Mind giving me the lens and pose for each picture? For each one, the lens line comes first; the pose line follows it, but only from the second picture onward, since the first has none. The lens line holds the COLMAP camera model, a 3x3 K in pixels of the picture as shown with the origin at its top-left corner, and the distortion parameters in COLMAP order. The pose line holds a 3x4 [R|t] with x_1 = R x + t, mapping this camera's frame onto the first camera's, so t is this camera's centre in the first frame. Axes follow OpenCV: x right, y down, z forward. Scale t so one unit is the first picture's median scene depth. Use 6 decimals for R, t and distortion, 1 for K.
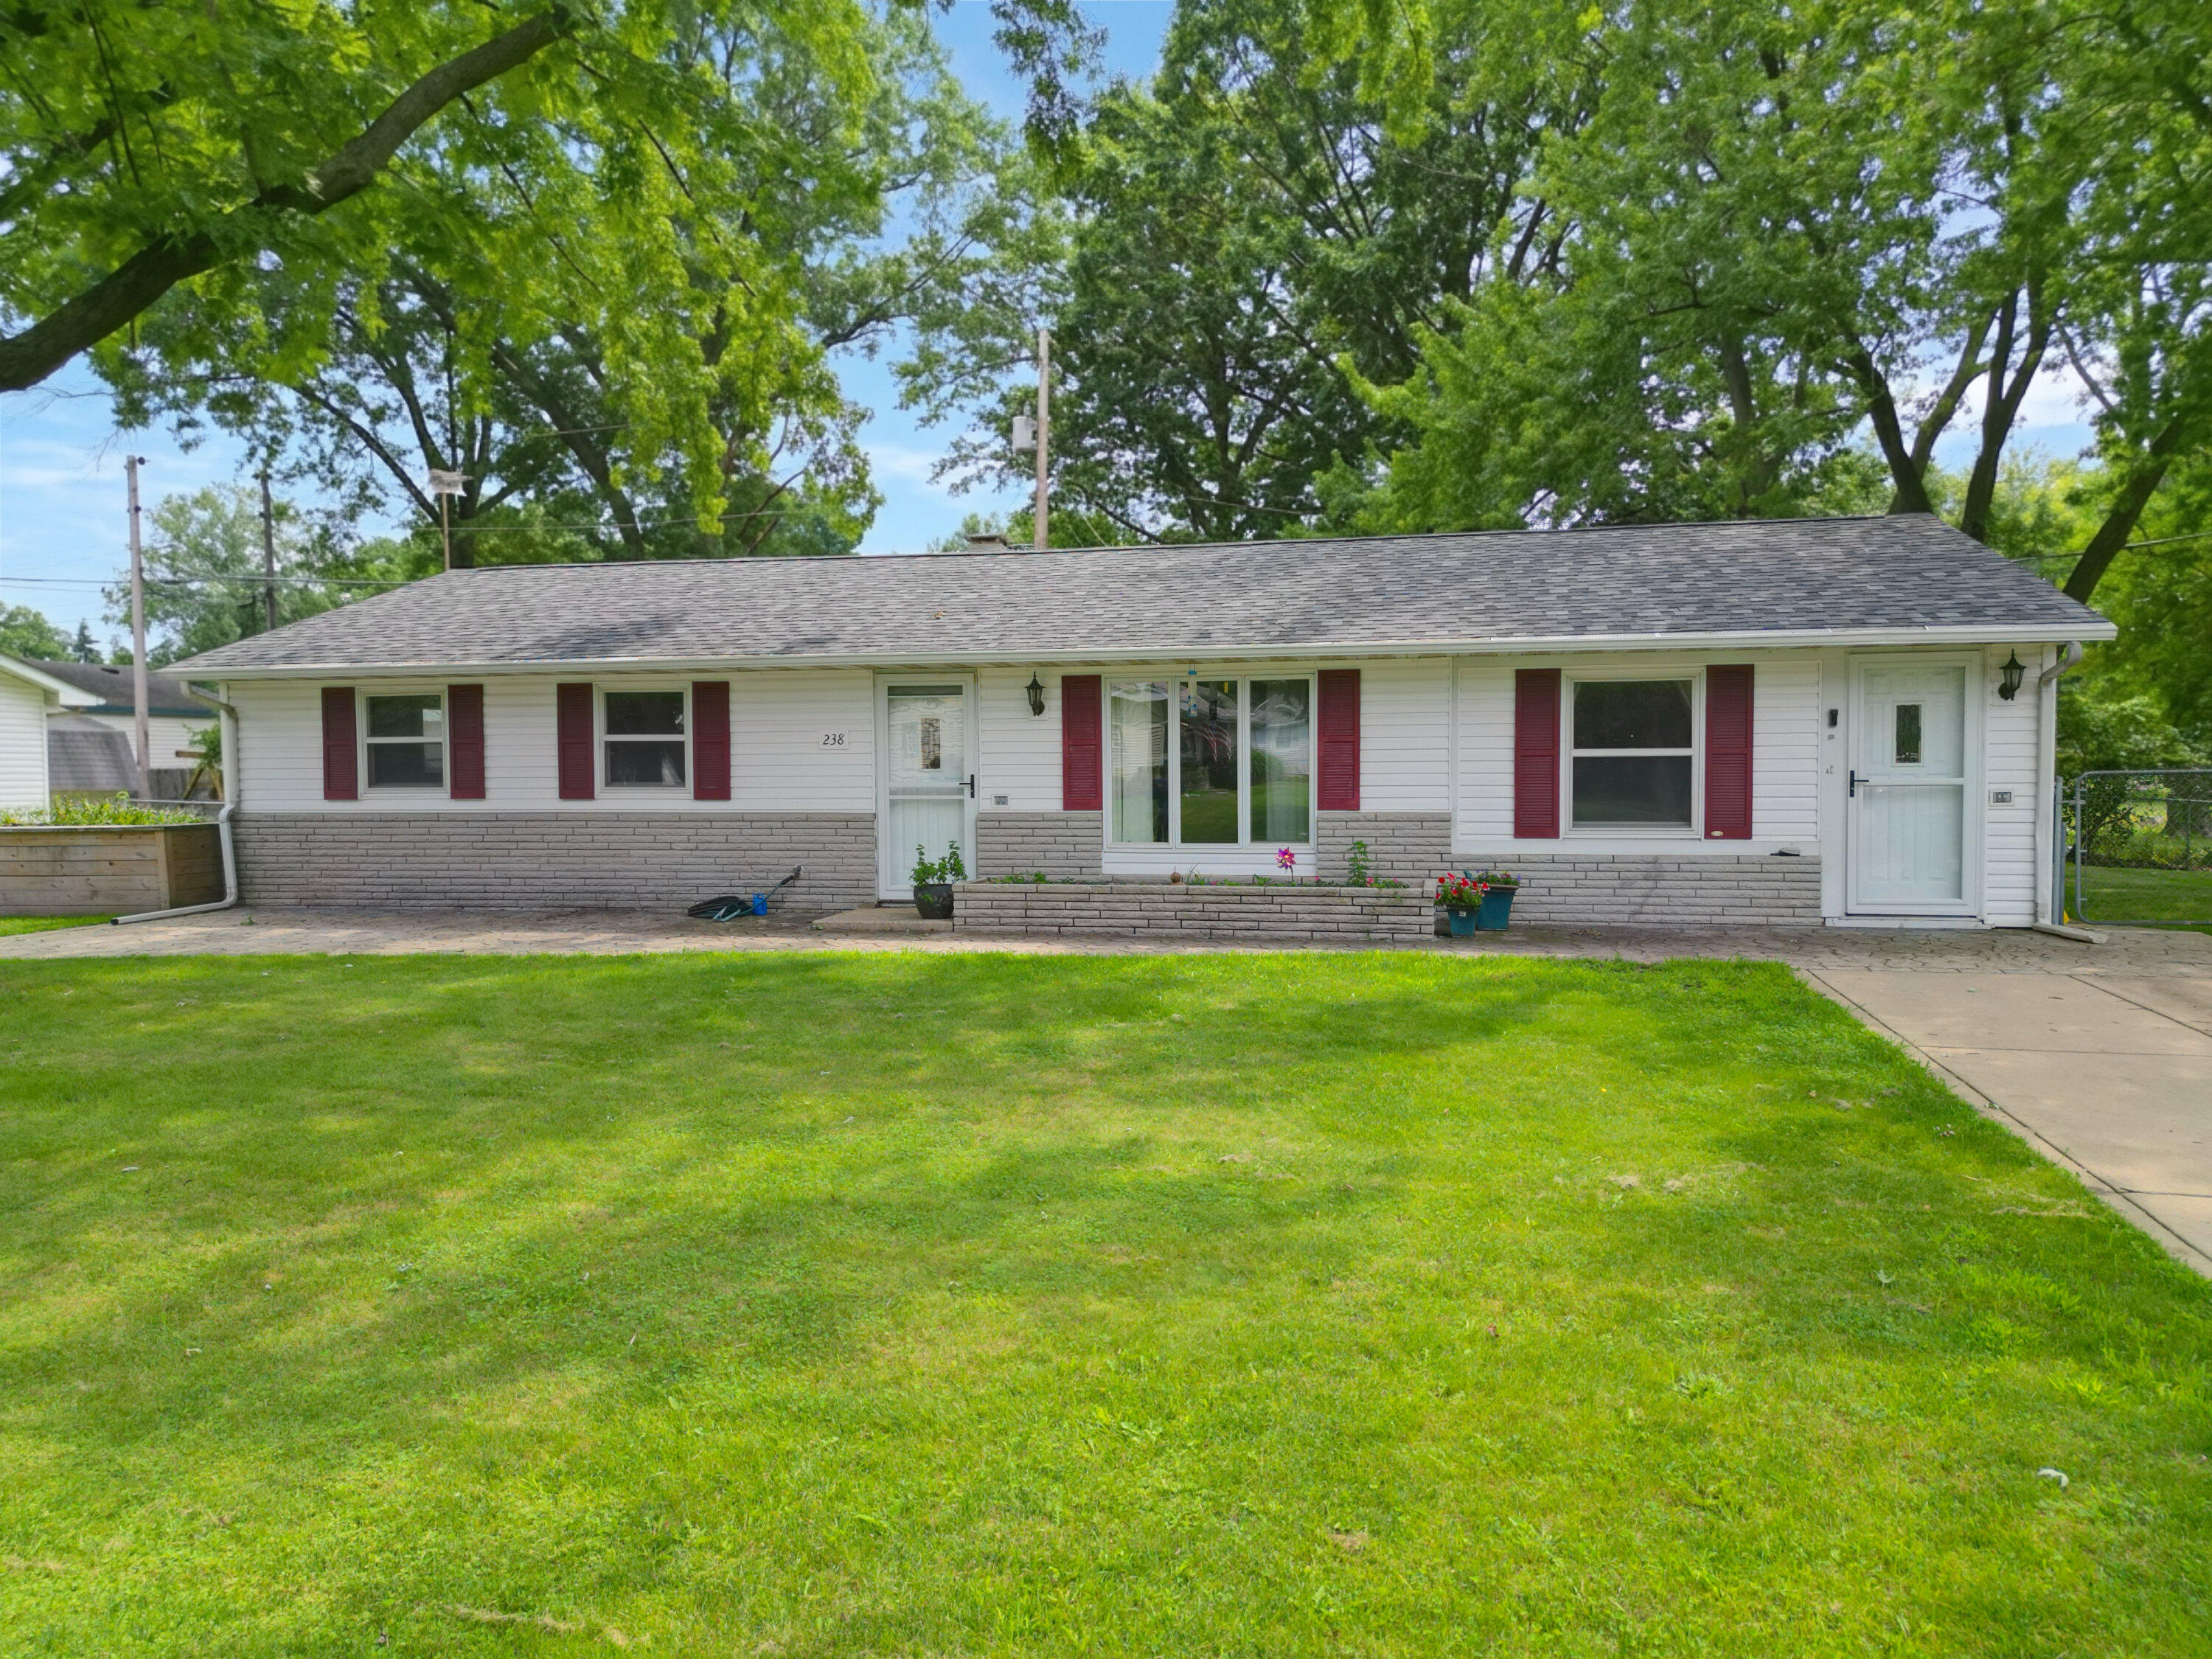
lens RADIAL K [[1560.0, 0, 1109.5], [0, 1560.0, 824.5], [0, 0, 1]] dist [0.067492, -0.071101]
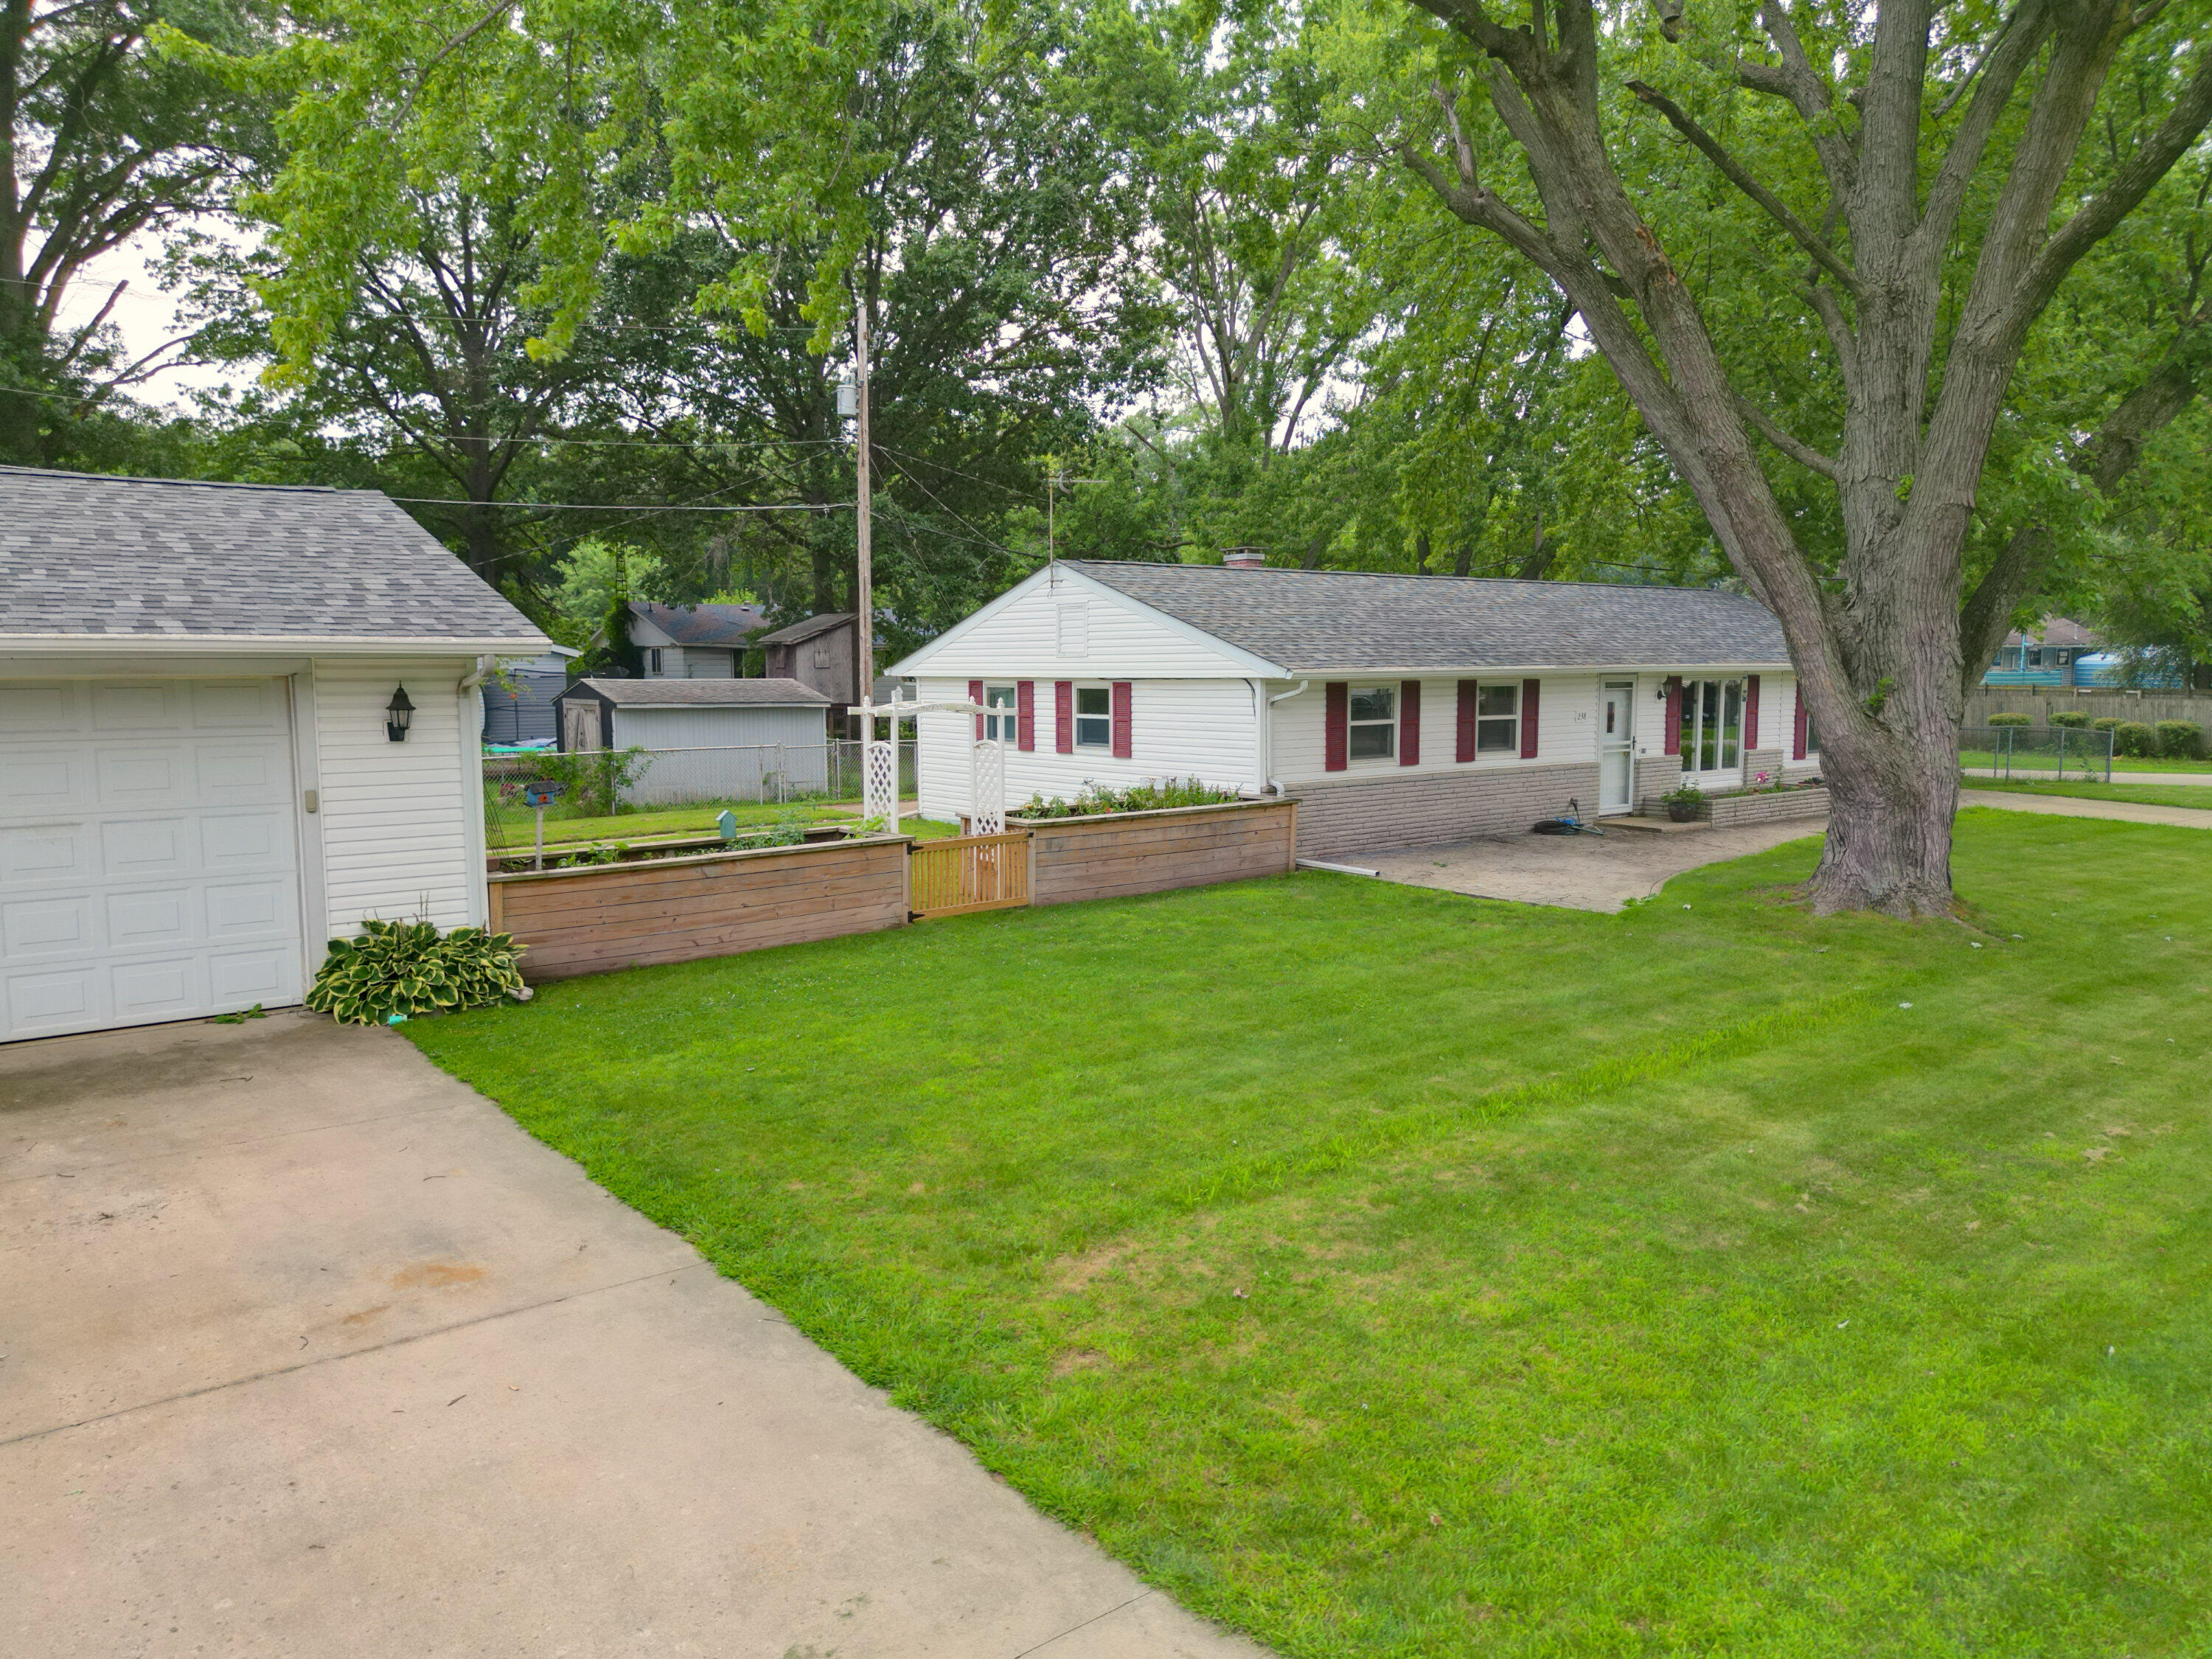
lens RADIAL K [[1560.0, 0, 1109.5], [0, 1560.0, 824.5], [0, 0, 1]] dist [0.067492, -0.071101]
pose [[0.625154, -0.068685, 0.777473, -1.676180], [0.049208, 0.997607, 0.048565, -0.045118], [-0.778949, 0.007898, 0.627038, 0.374991]]
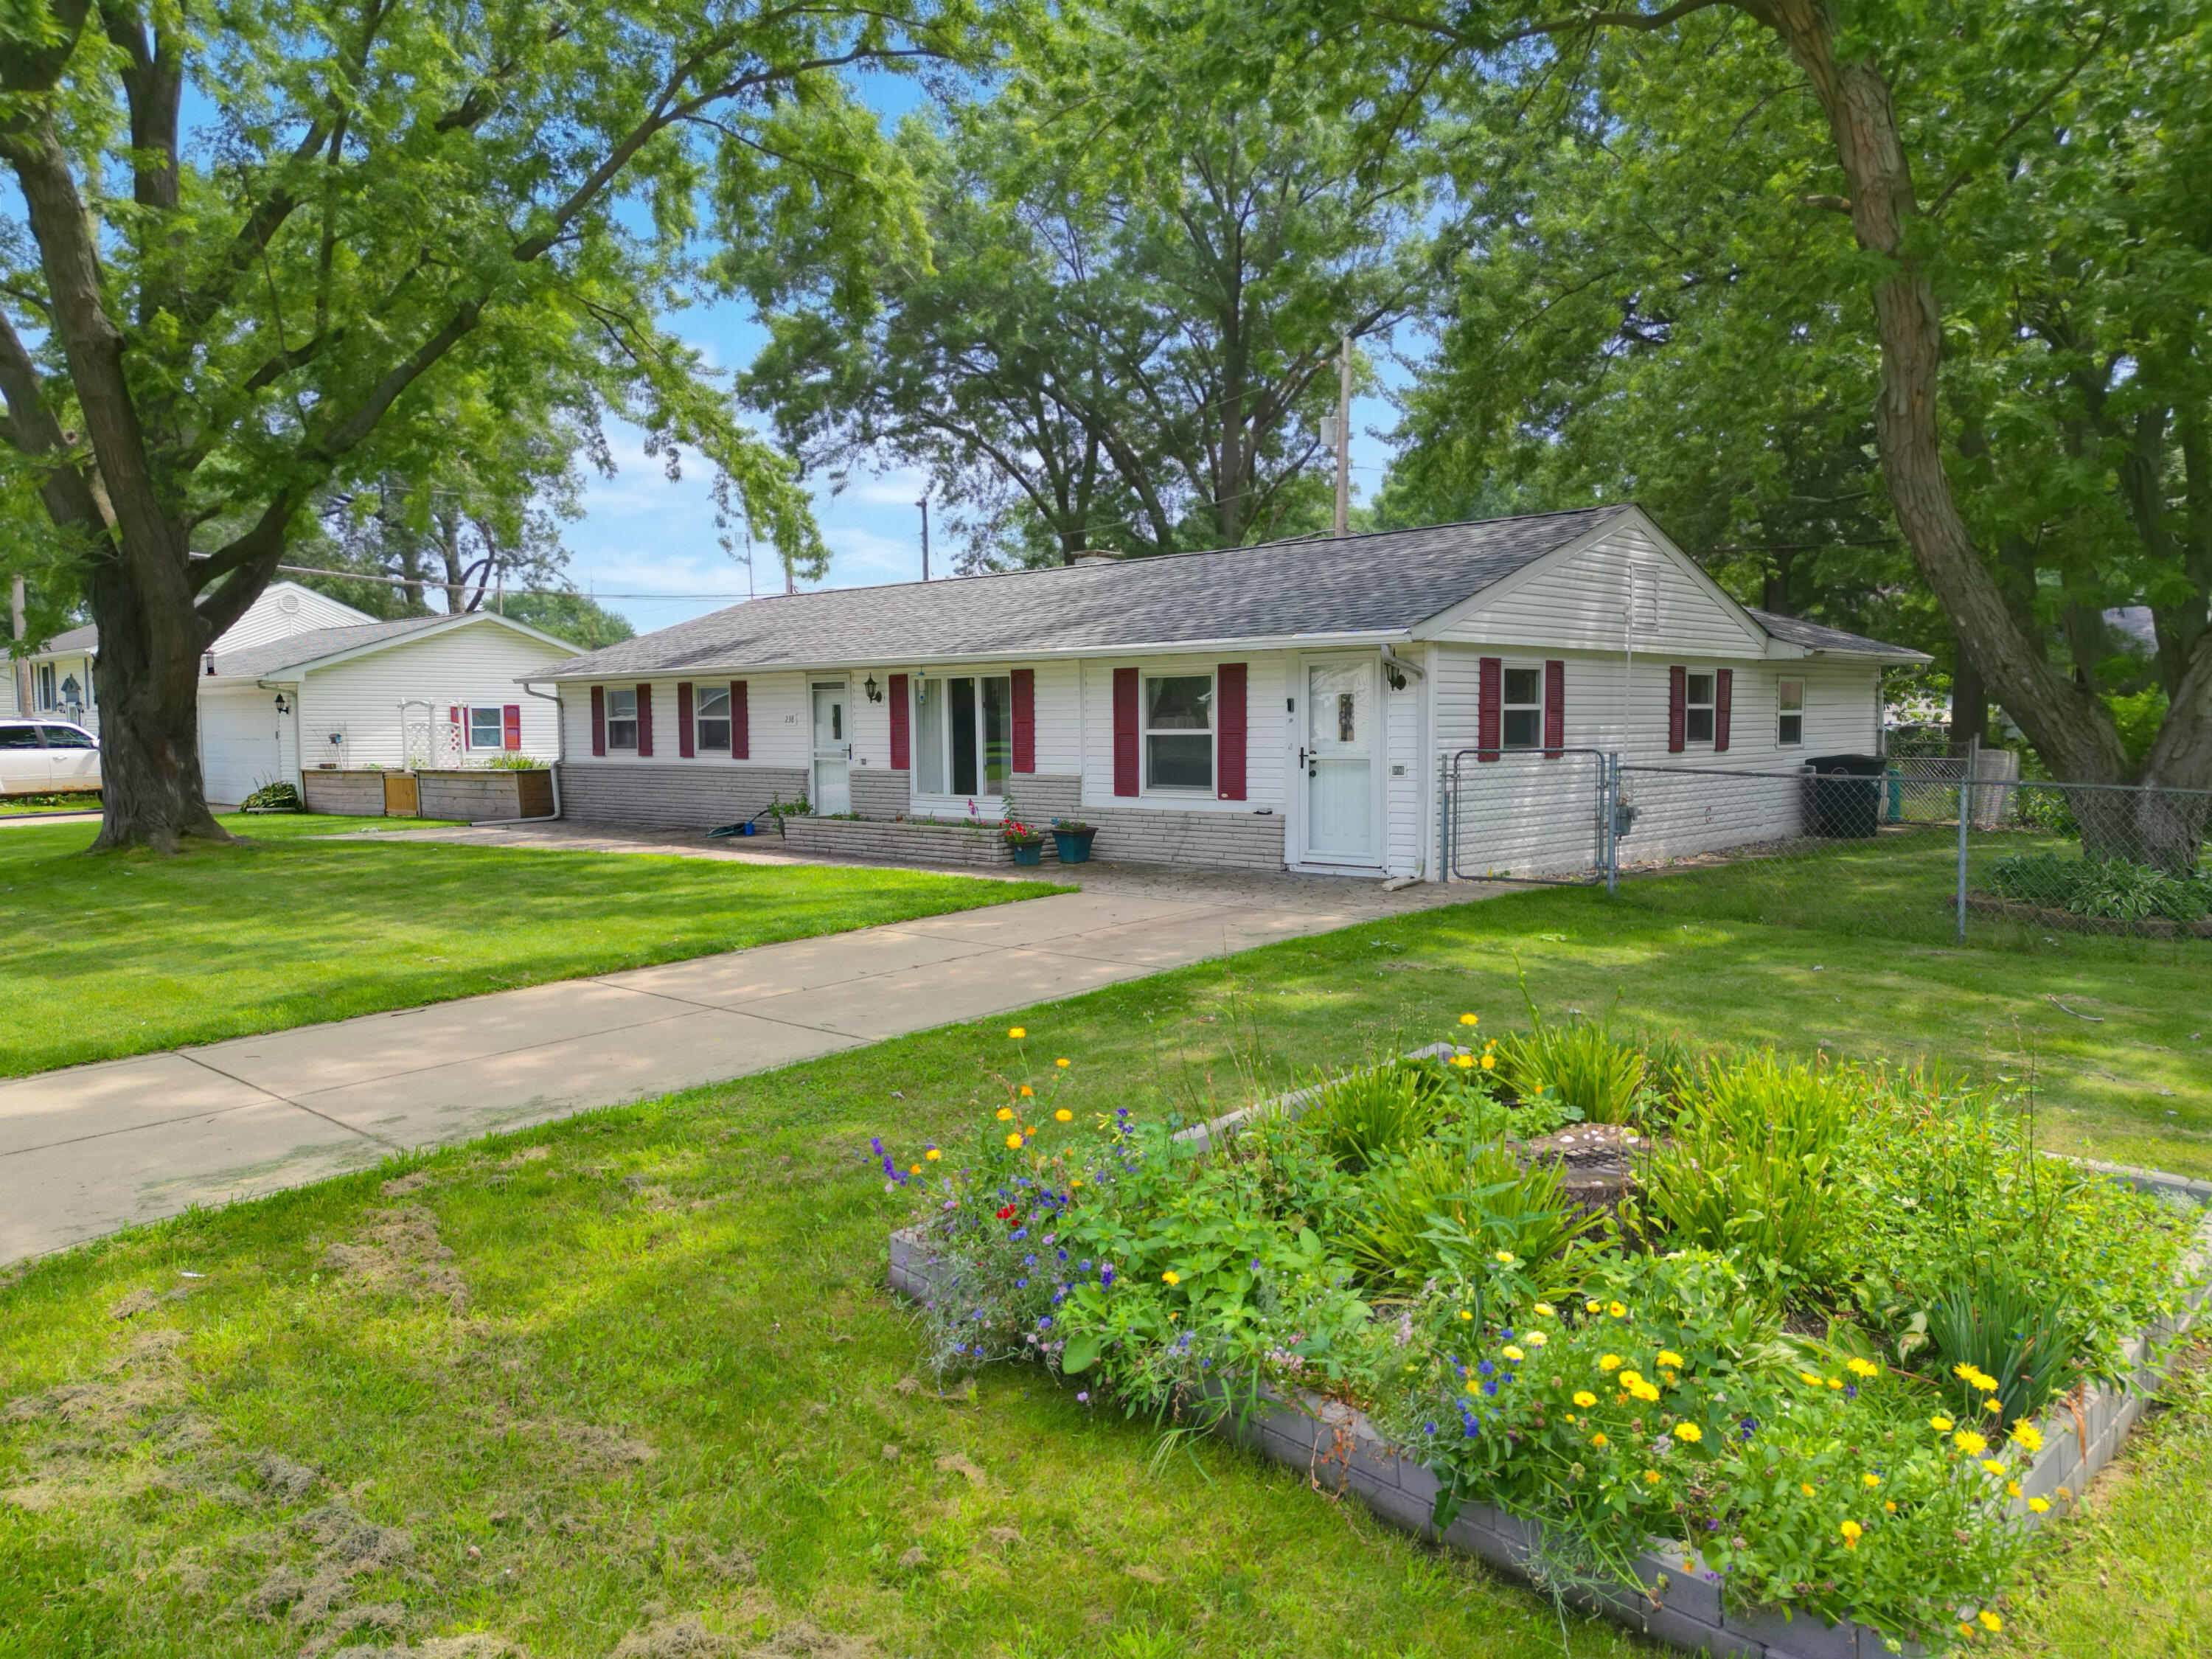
lens RADIAL K [[1594.9, 0, 1075.7], [0, 1594.9, 840.8], [0, 0, 1]] dist [0.076075, -0.078329]
pose [[0.848385, 0.039934, -0.527872, 0.848536], [-0.021060, 0.998907, 0.041720, -0.008069], [0.528961, -0.024278, 0.848299, -0.148991]]
